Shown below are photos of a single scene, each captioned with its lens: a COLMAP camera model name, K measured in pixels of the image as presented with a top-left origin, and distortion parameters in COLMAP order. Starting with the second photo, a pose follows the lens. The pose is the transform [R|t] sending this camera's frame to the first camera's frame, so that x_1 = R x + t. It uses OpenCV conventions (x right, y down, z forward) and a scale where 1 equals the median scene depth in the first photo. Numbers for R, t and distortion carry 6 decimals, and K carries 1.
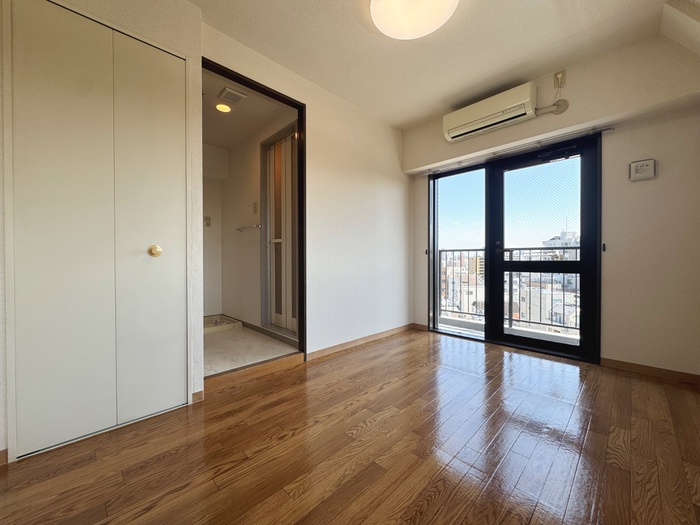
lens RADIAL K [[280.3, 0, 350.0], [0, 280.3, 262.5], [0, 0, 1]] dist [-0.003062, 0.000292]
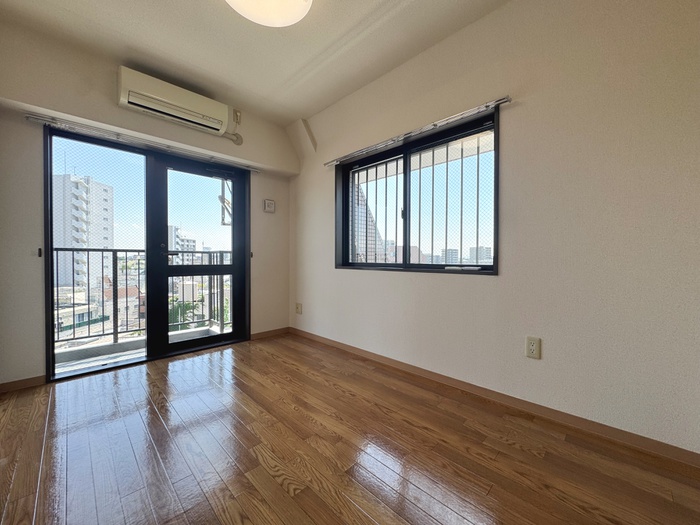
lens RADIAL K [[280.3, 0, 350.0], [0, 280.3, 262.5], [0, 0, 1]] dist [-0.003062, 0.000292]
pose [[-0.011917, -0.011668, 0.999861, -0.405480], [0.008228, 0.999897, 0.011767, -0.023157], [-0.999895, 0.008367, -0.011820, 0.438288]]
